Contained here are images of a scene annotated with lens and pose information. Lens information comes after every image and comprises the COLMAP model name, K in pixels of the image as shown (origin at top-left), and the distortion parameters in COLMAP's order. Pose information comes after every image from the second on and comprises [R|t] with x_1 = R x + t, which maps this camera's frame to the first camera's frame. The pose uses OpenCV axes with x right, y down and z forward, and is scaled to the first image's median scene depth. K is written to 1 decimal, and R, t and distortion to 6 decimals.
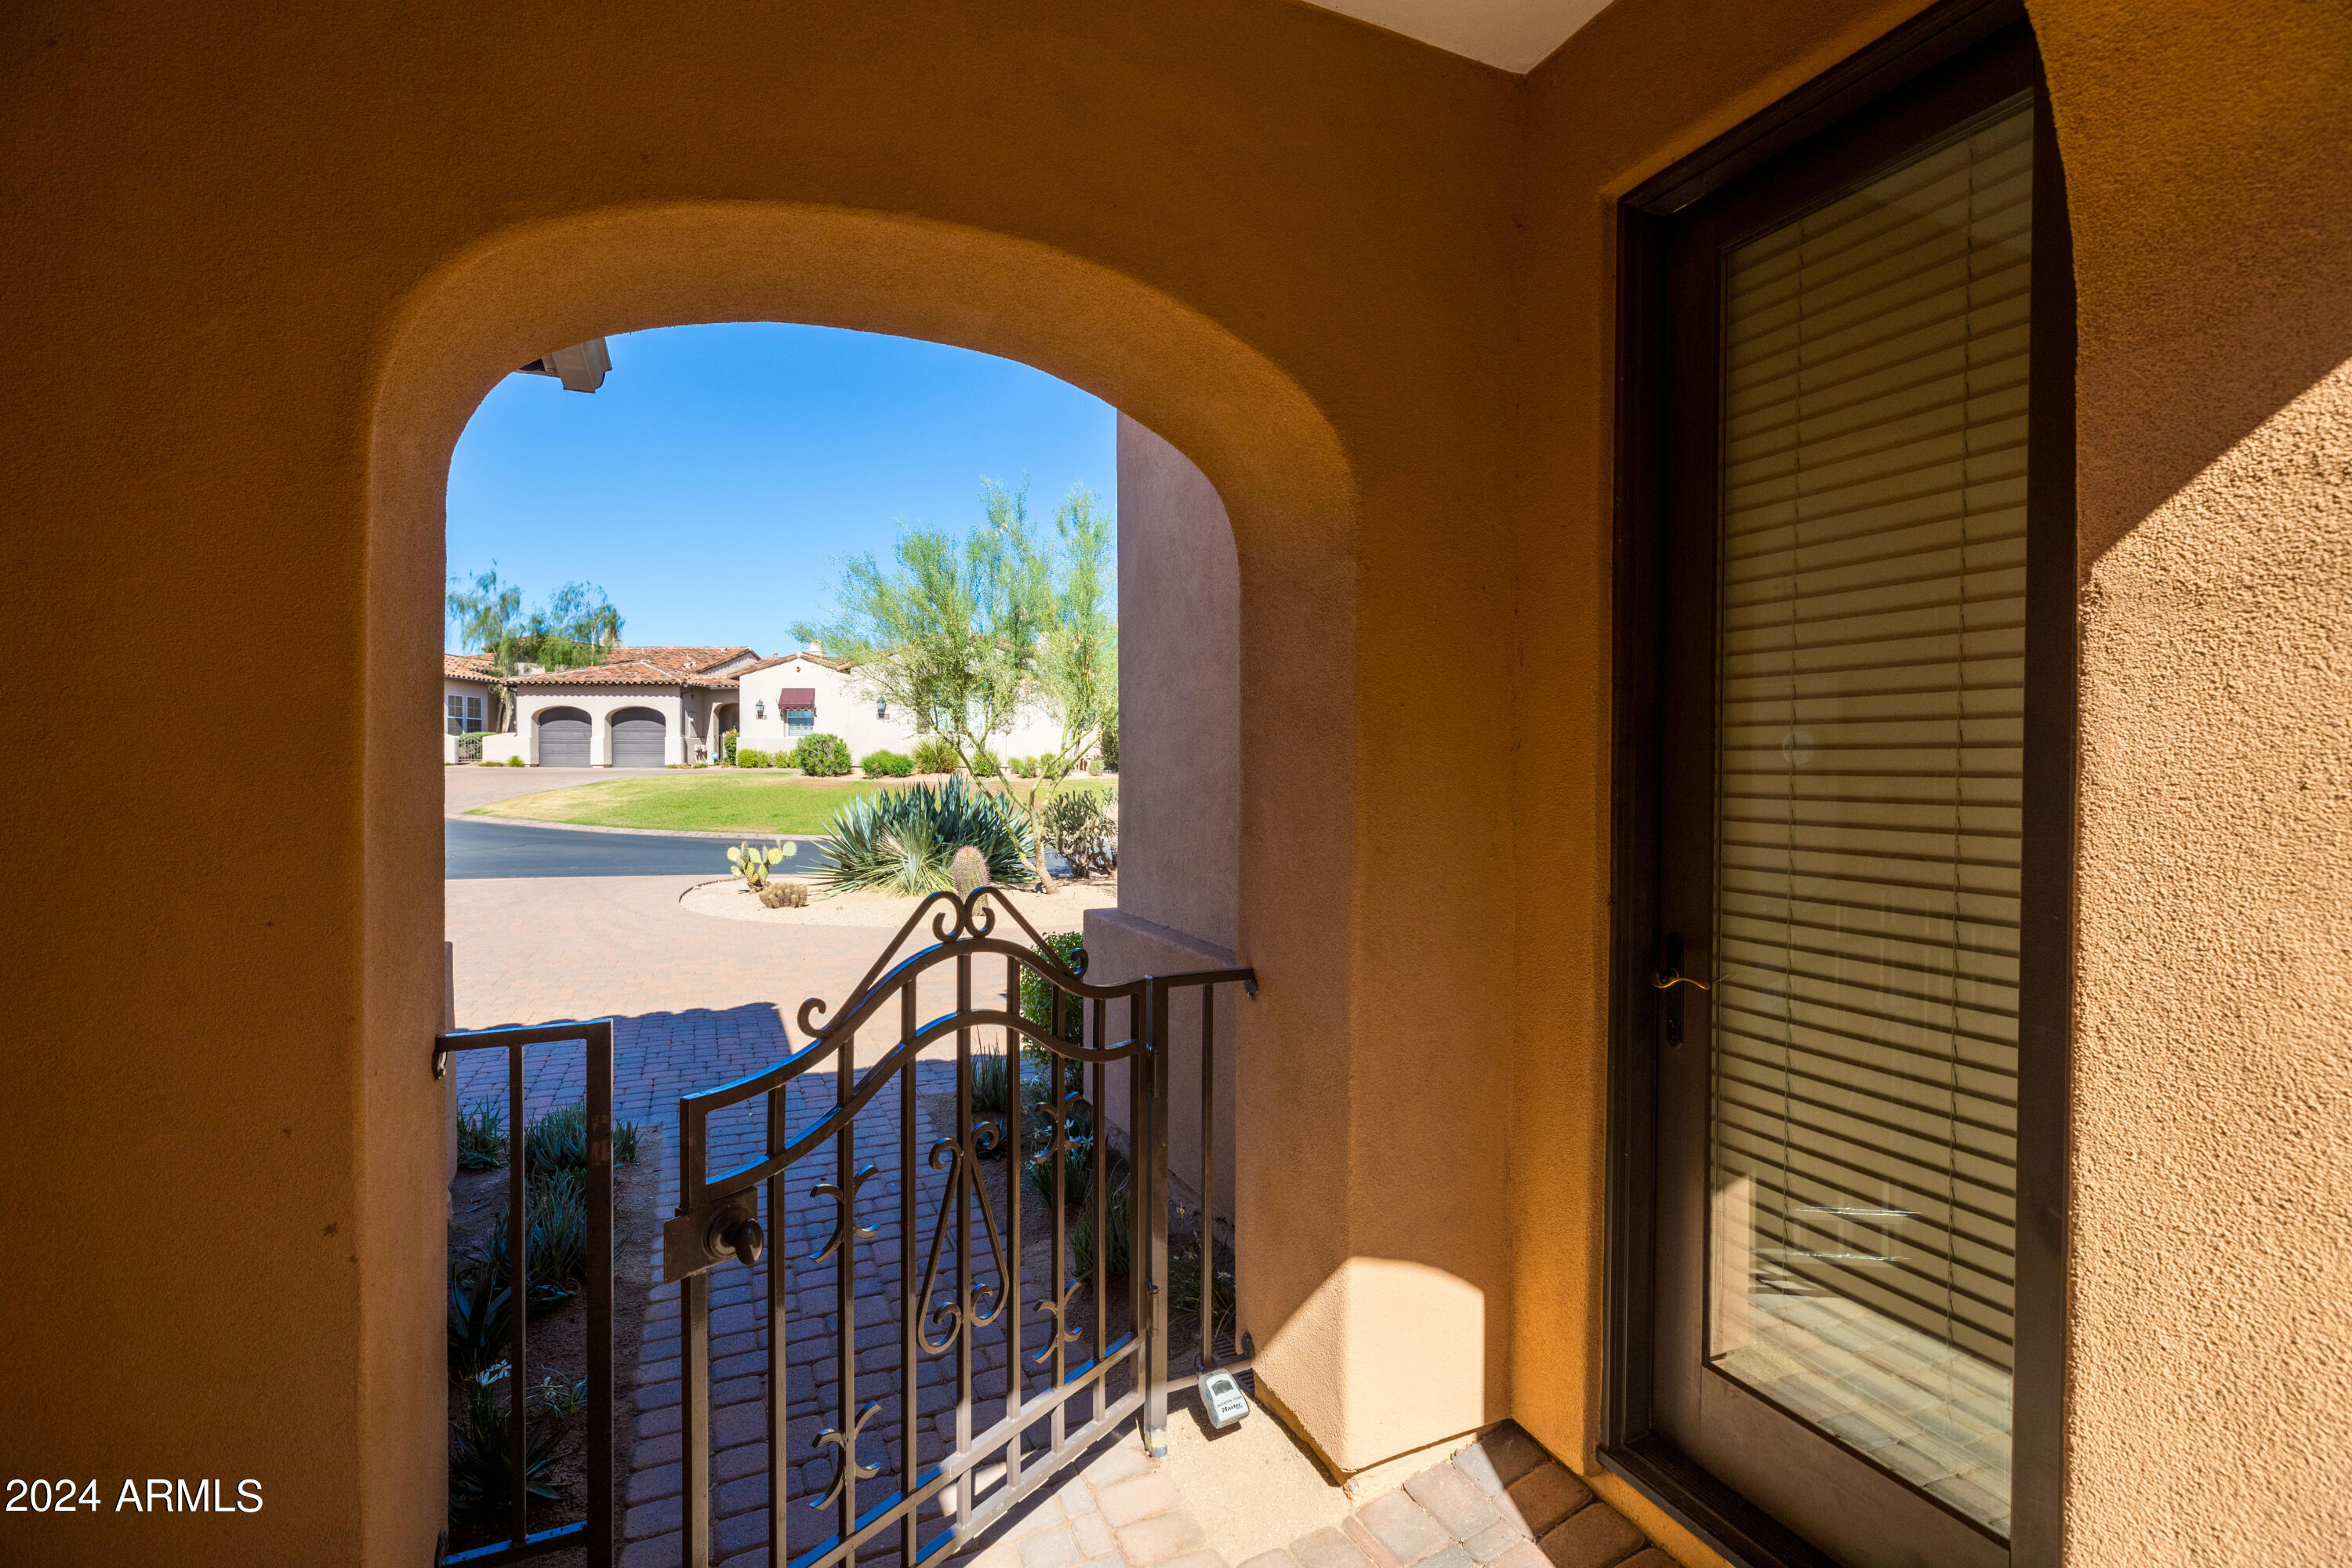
lens RADIAL K [[1062.6, 0, 1180.9], [0, 1062.6, 776.4], [0, 0, 1]] dist [0.004914, -0.000248]
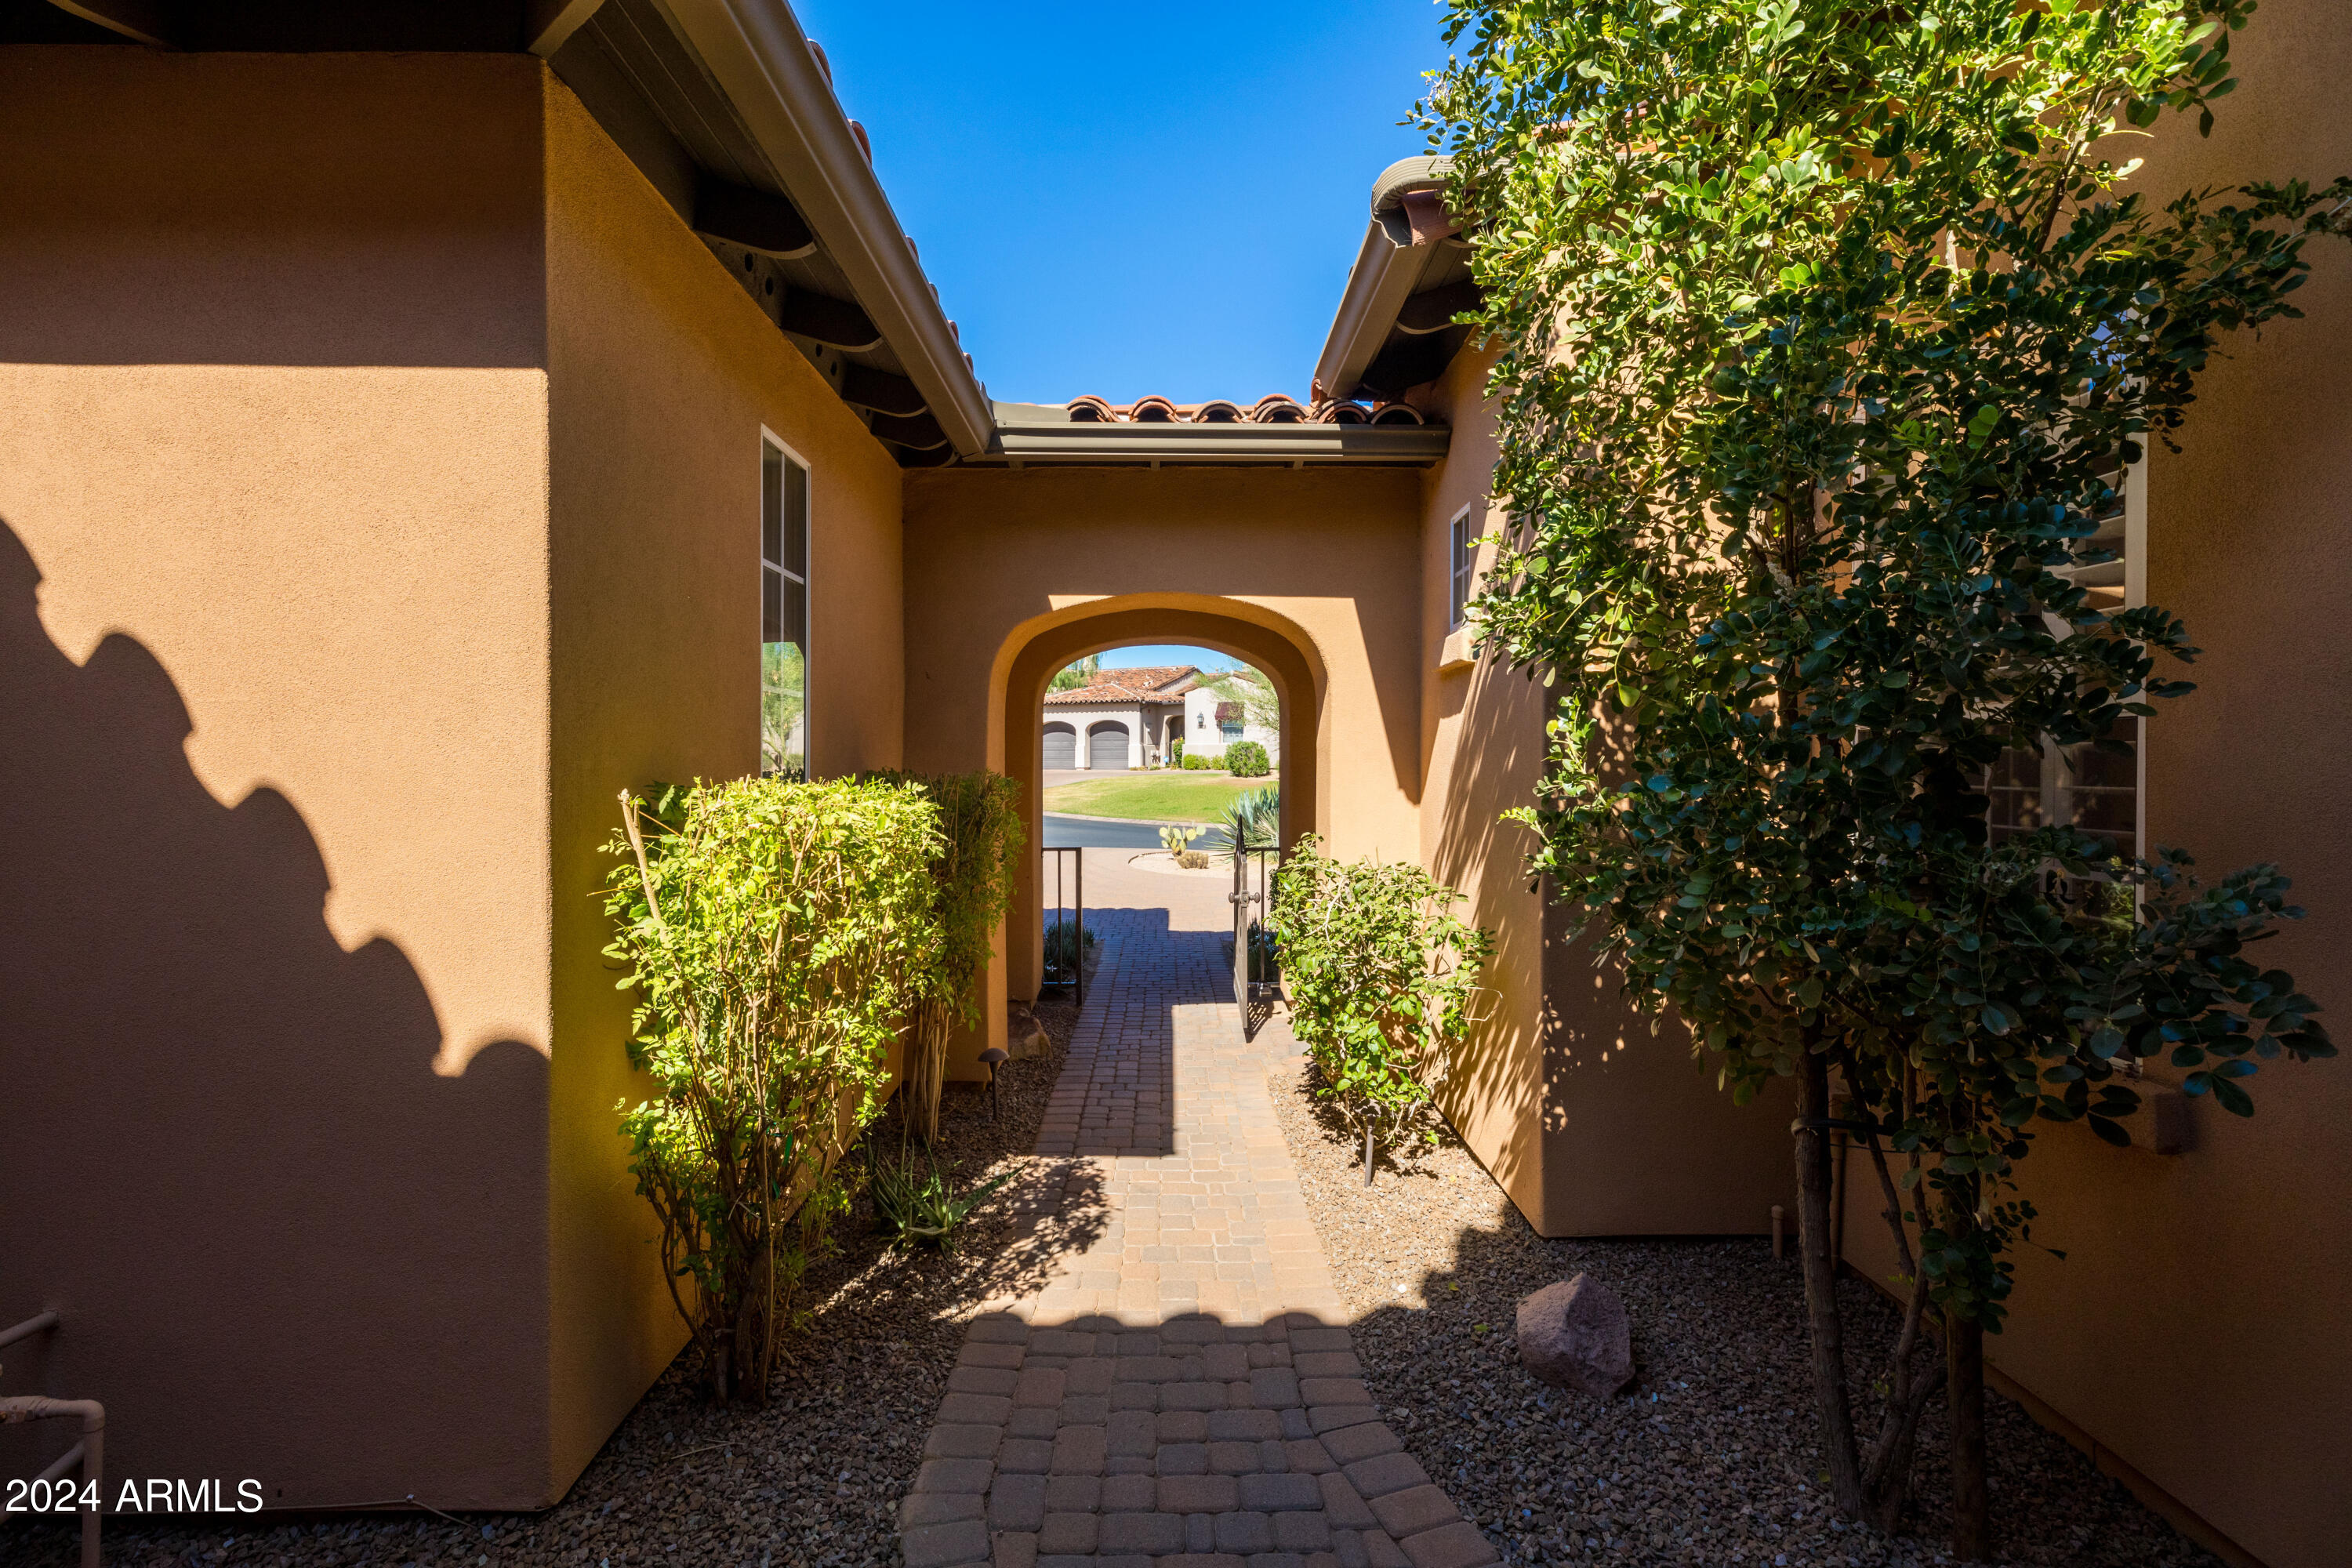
lens RADIAL K [[1062.6, 0, 1177.5], [0, 1062.6, 774.3], [0, 0, 1]] dist [0.004914, -0.000248]
pose [[0.916953, -0.000028, -0.398996, 0.053494], [-0.000879, 0.999997, -0.002090, -0.000451], [0.398995, 0.002267, 0.916950, -0.096392]]
